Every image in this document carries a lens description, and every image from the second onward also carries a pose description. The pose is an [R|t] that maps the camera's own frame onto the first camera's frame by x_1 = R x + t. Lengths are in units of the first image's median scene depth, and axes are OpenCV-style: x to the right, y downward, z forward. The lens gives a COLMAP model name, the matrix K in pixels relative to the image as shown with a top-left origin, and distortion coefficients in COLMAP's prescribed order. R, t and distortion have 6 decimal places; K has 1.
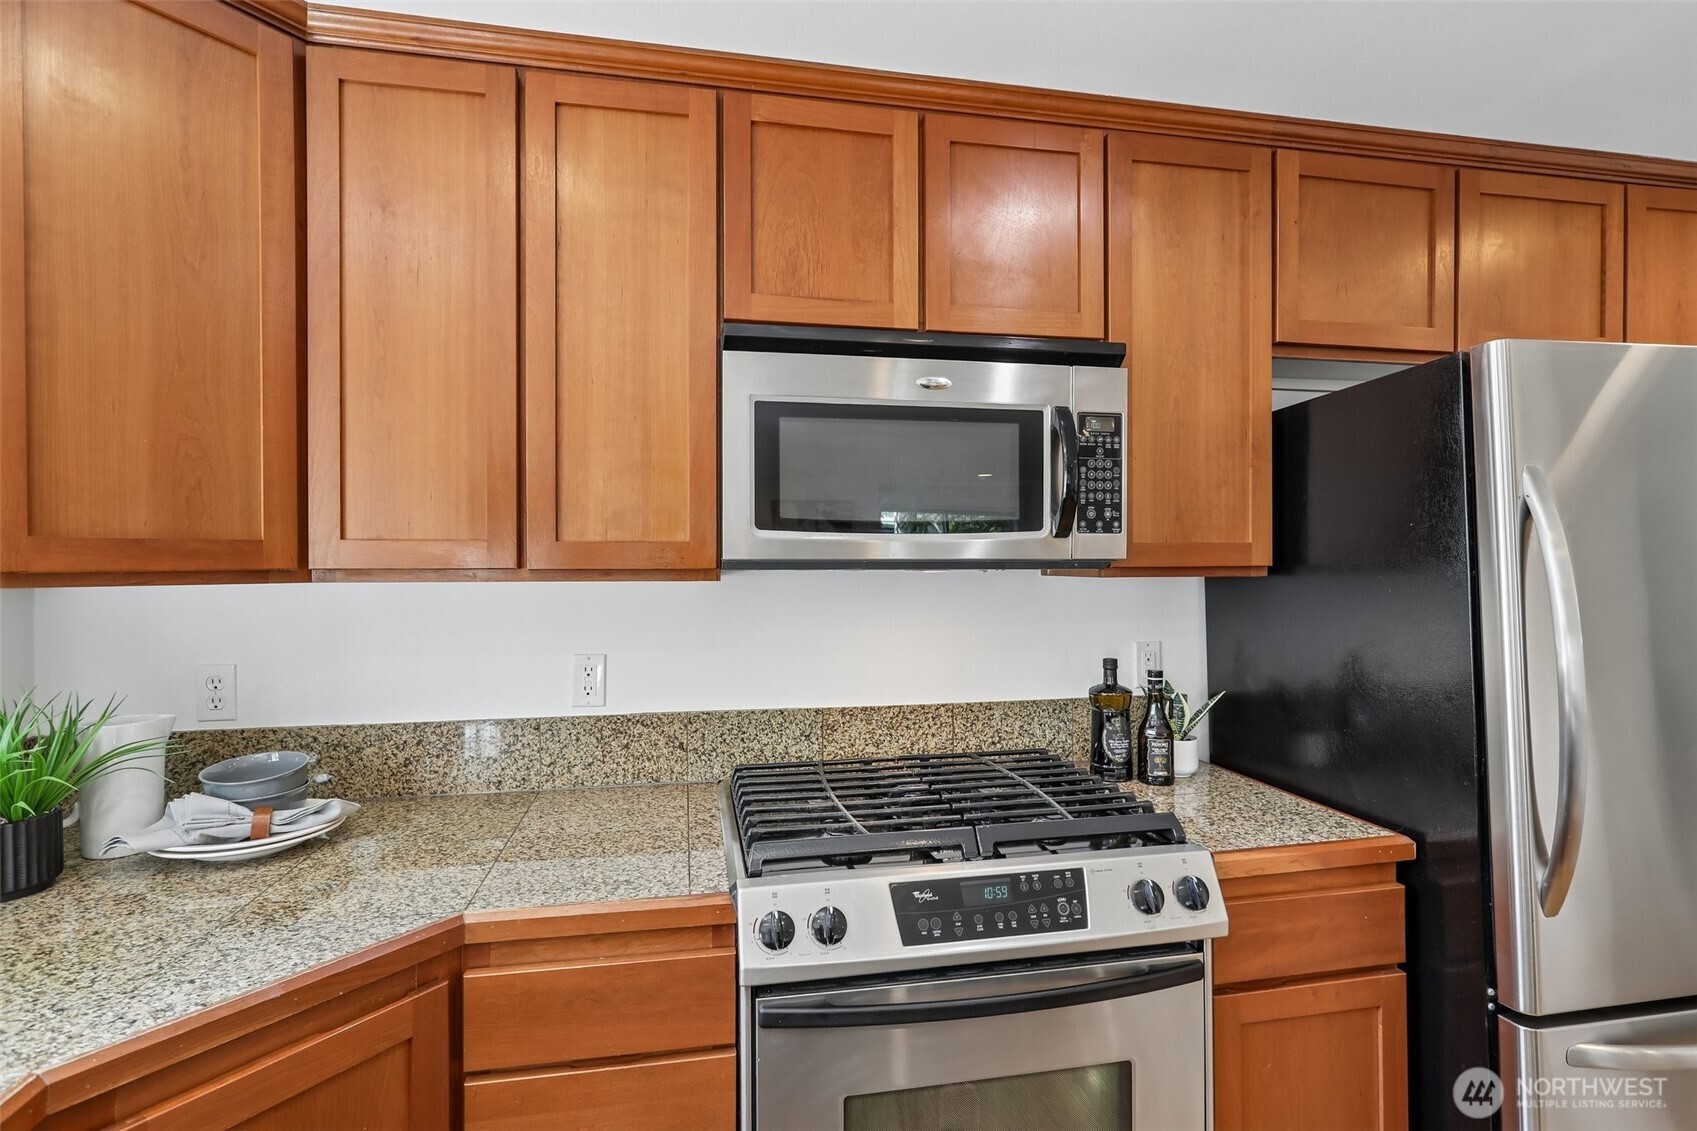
lens RADIAL K [[805.0, 0, 835.6], [0, 805.0, 571.4], [0, 0, 1]] dist [-0.001702, 0.004749]
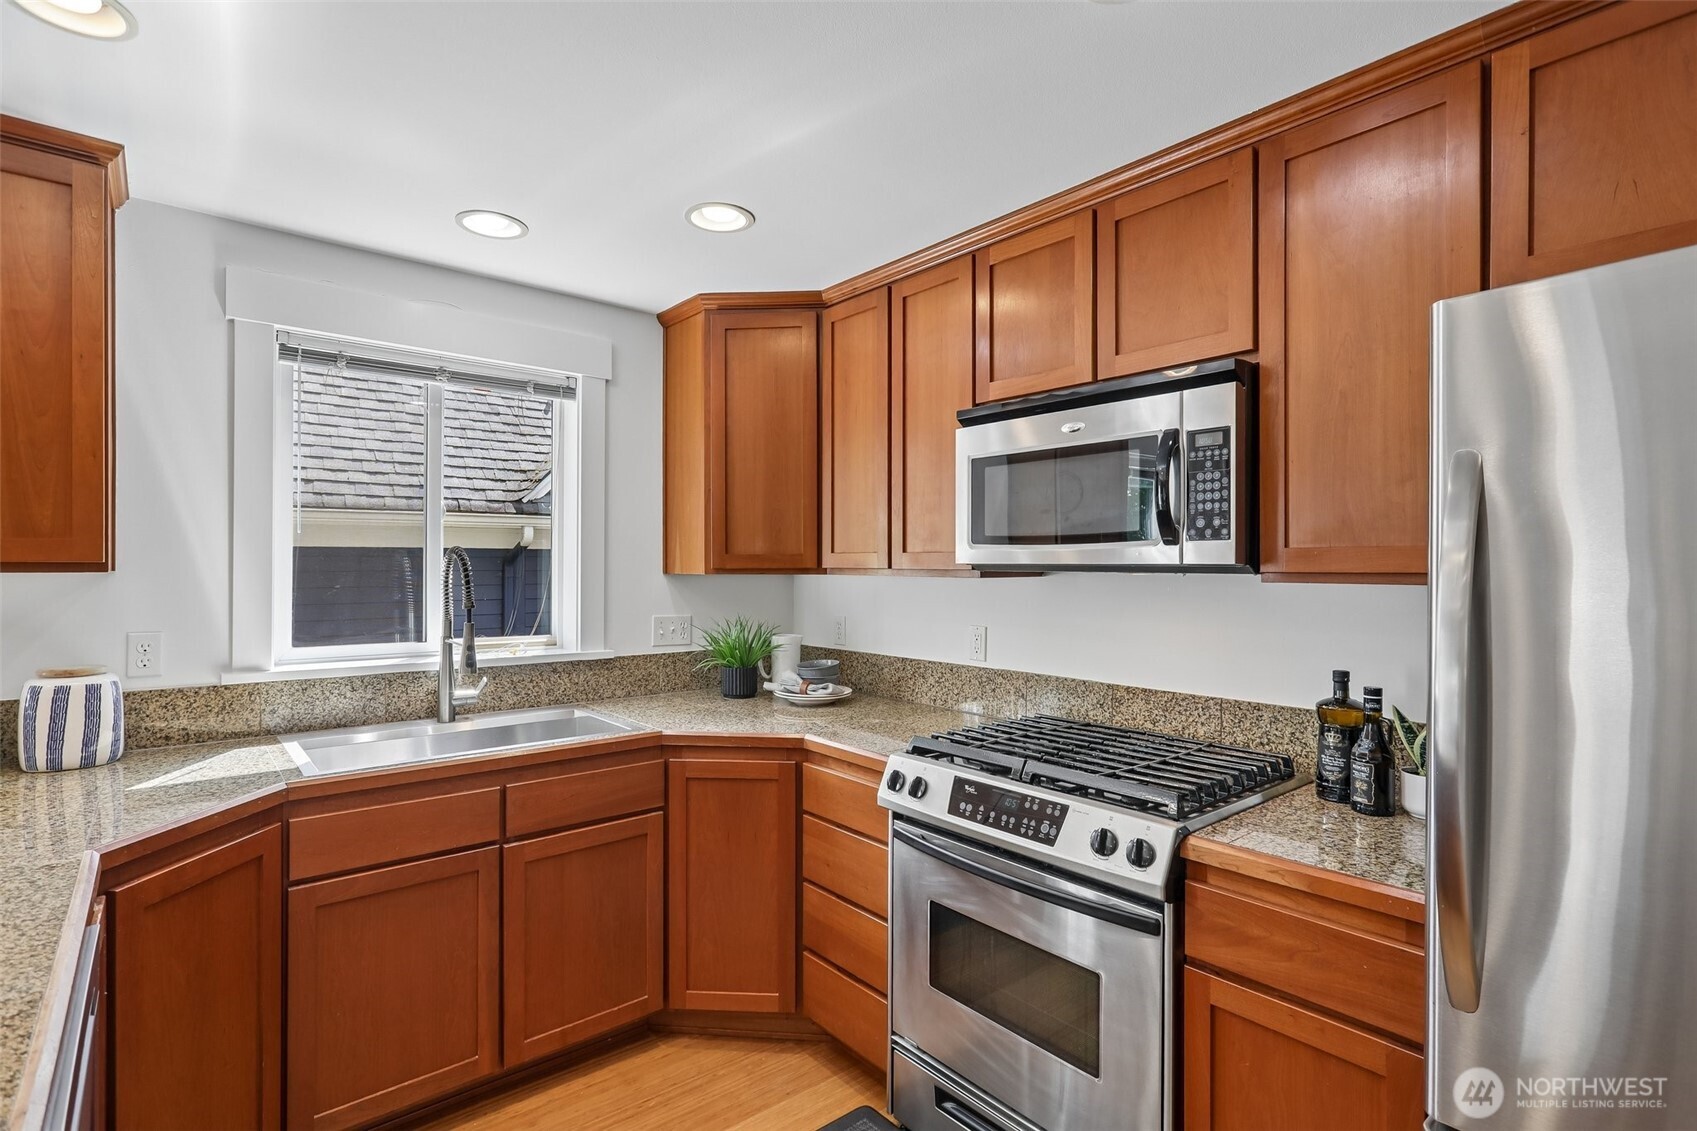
lens RADIAL K [[805.0, 0, 855.7], [0, 805.0, 576.2], [0, 0, 1]] dist [-0.001702, 0.004749]
pose [[0.496198, 0.016493, -0.868053, 1.032091], [-0.011762, 0.999856, 0.012273, -0.007233], [0.868130, 0.004120, 0.496320, 0.056139]]
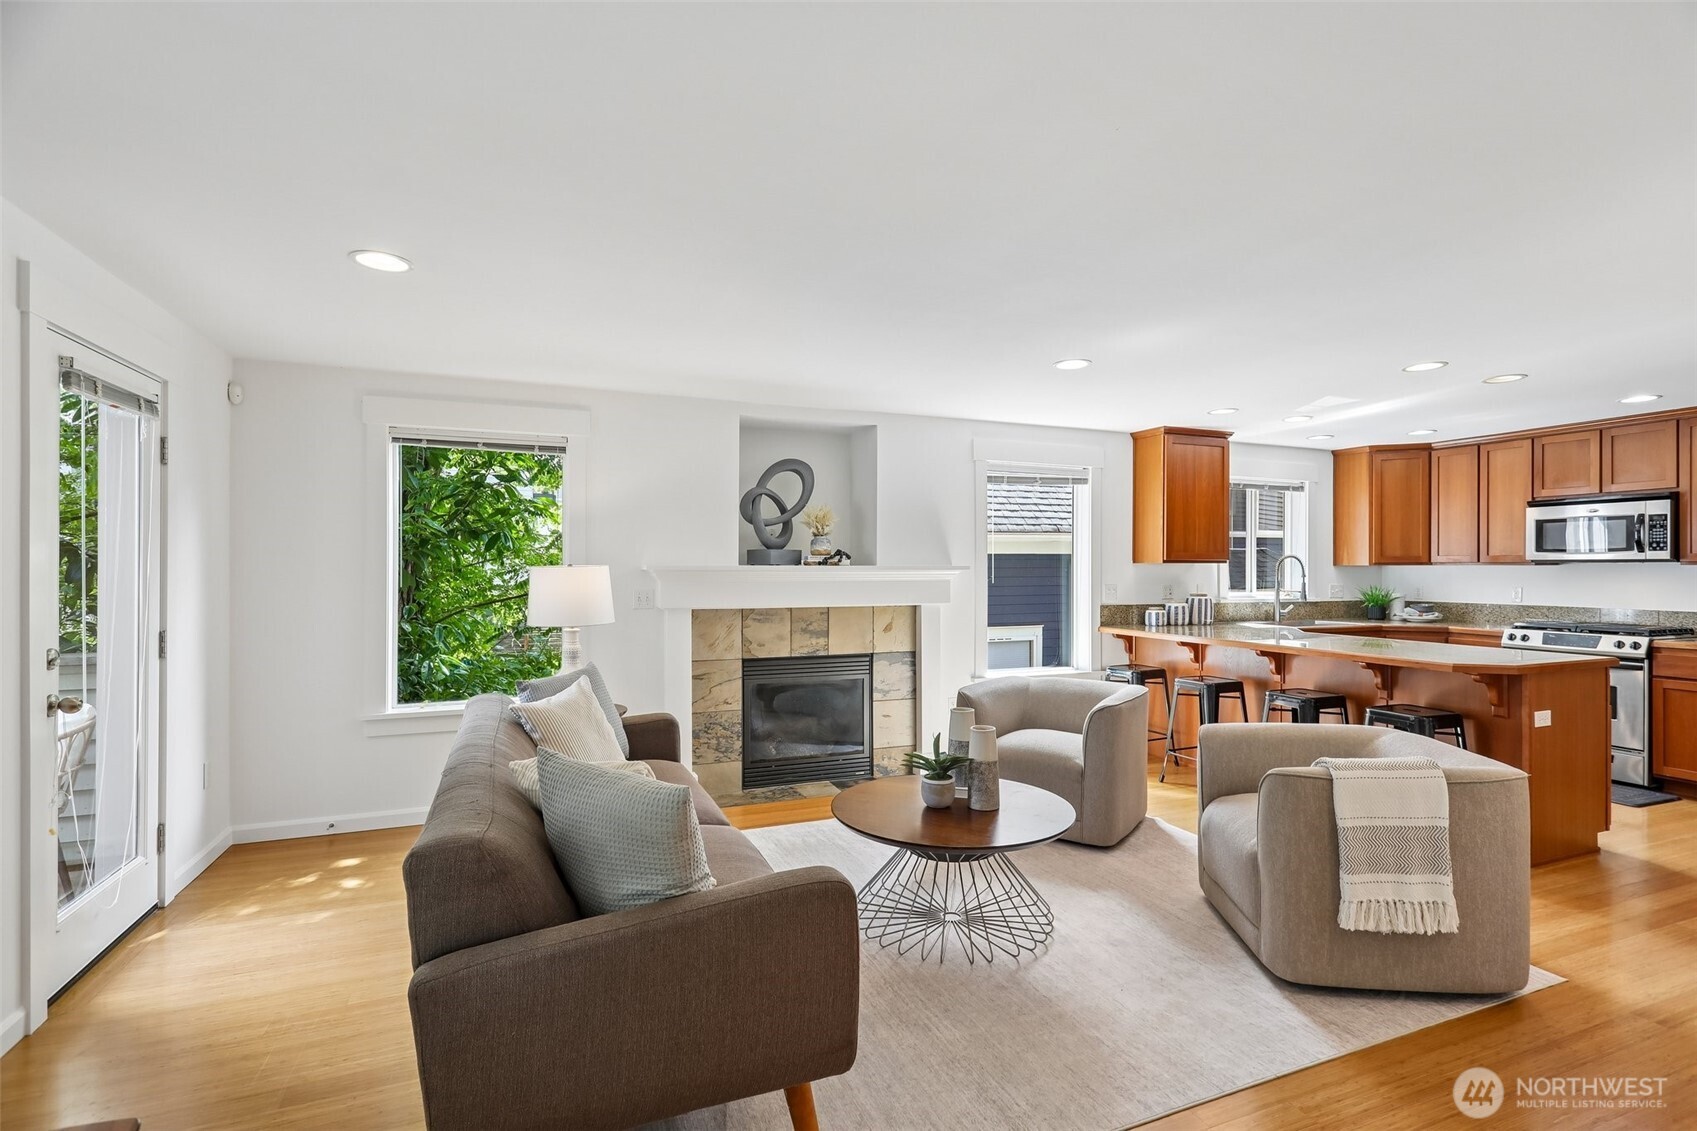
lens RADIAL K [[805.0, 0, 850.7], [0, 805.0, 575.0], [0, 0, 1]] dist [-0.001702, 0.004749]
pose [[0.207538, 0.012357, -0.978149, 2.875119], [-0.008567, 0.999905, 0.010814, 0.043748], [0.978189, 0.006136, 0.207624, -2.913037]]
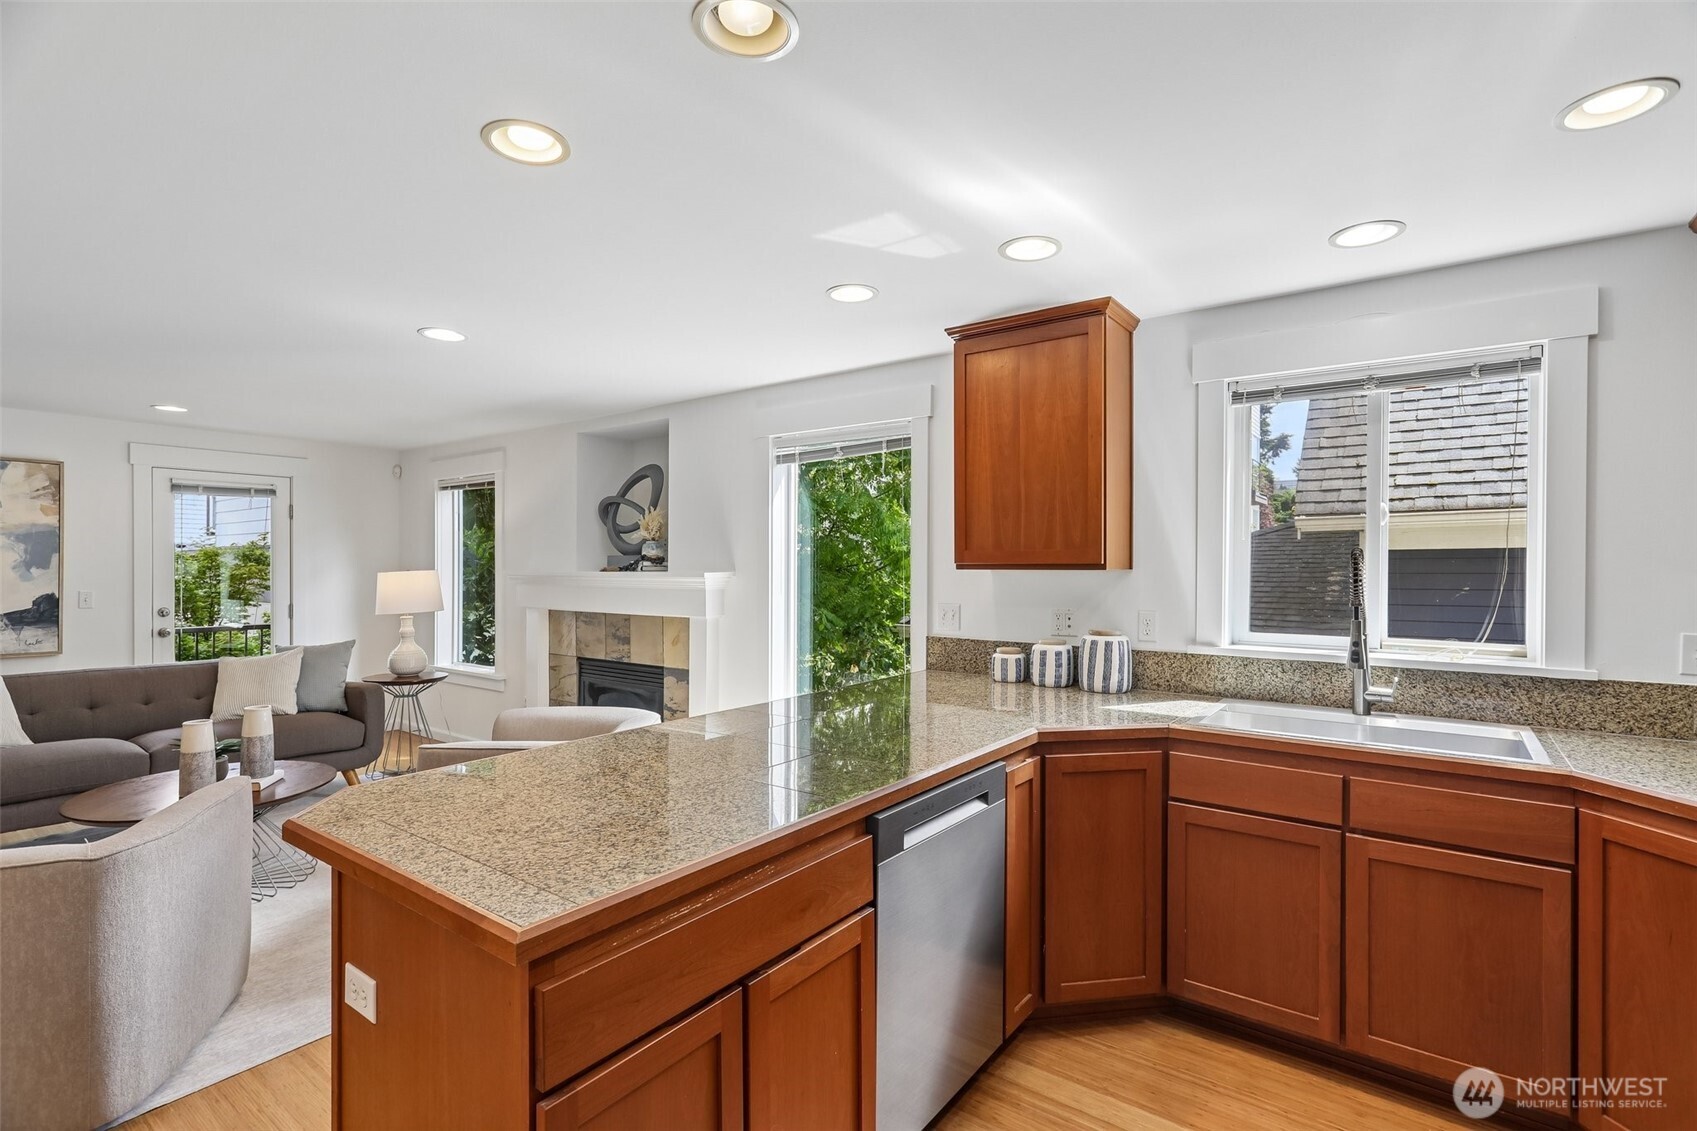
lens RADIAL K [[805.0, 0, 848.0], [0, 805.0, 573.7], [0, 0, 1]] dist [-0.001702, 0.004749]
pose [[-0.734354, 0.008056, -0.678719, 1.168802], [-0.004054, 0.999860, 0.016254, -0.005110], [0.678755, 0.014688, -0.734218, 0.663402]]
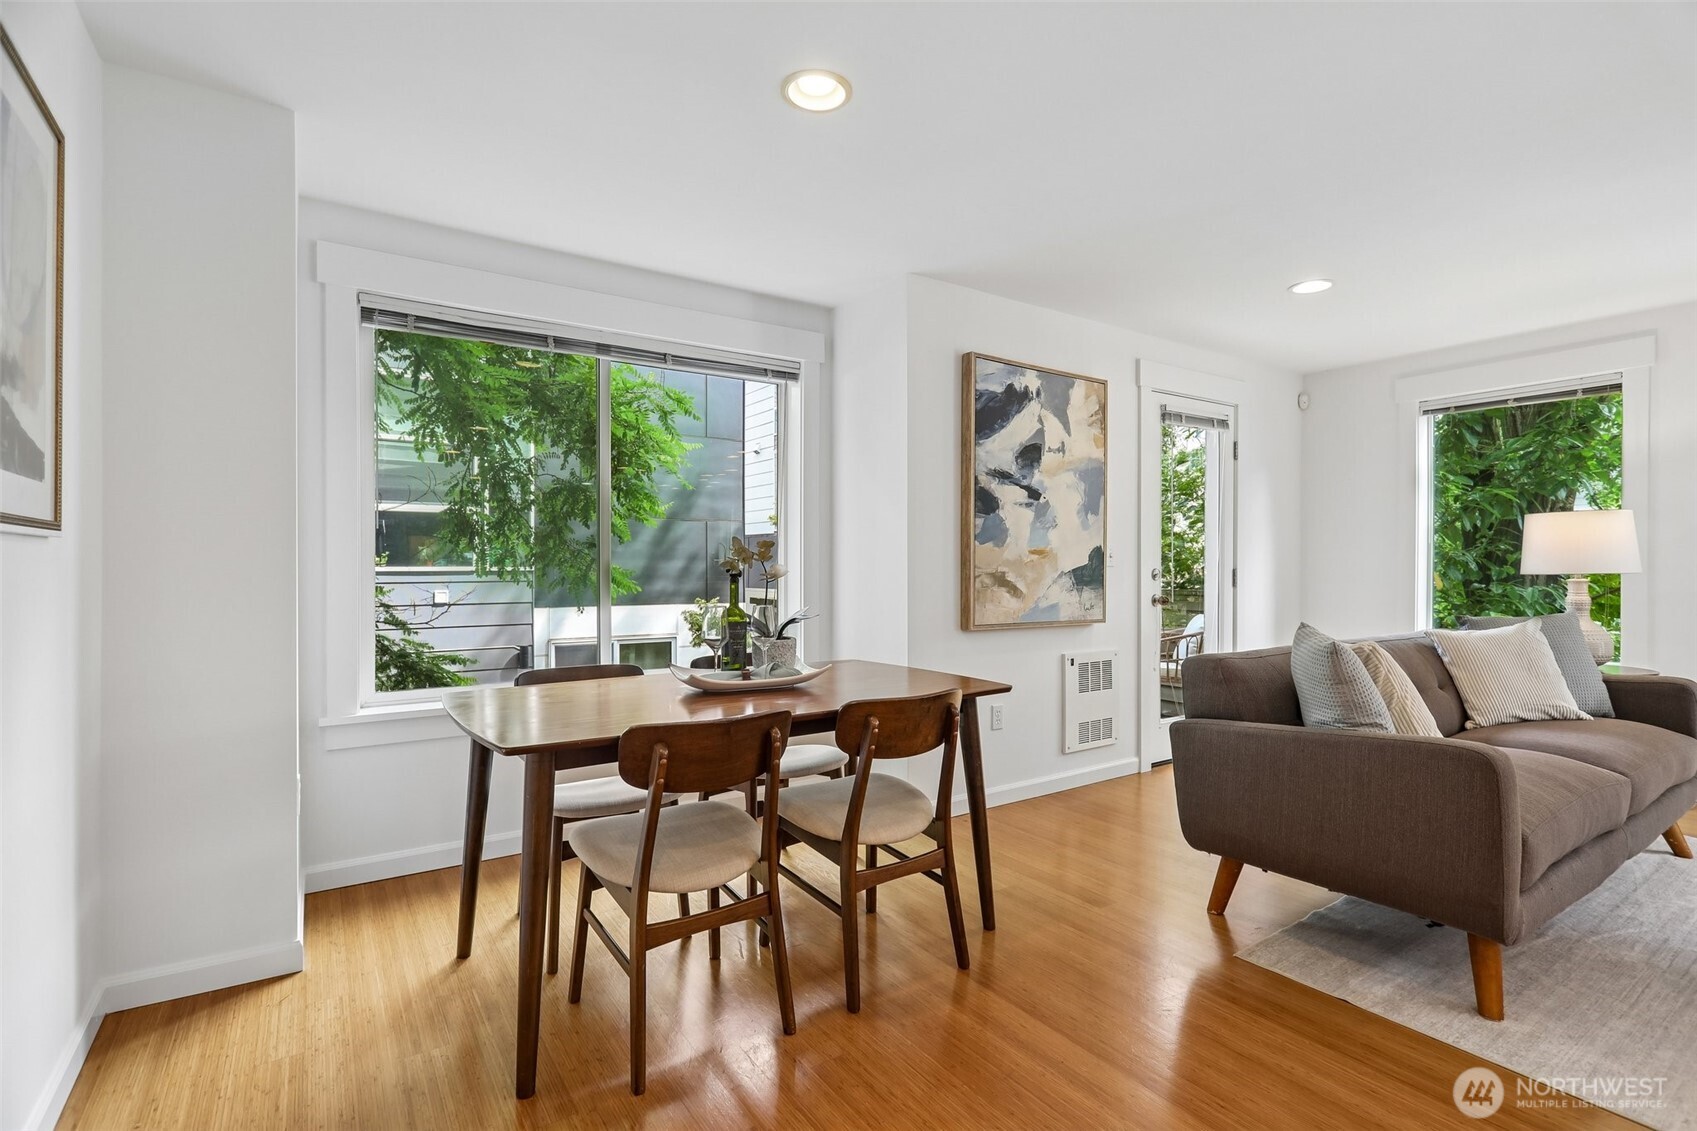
lens RADIAL K [[805.0, 0, 843.0], [0, 805.0, 567.7], [0, 0, 1]] dist [-0.001702, 0.004749]
pose [[-0.913256, 0.005379, -0.407350, 3.173486], [0.002626, 0.999970, 0.007318, 0.193900], [0.407377, 0.005613, -0.913243, -1.951341]]
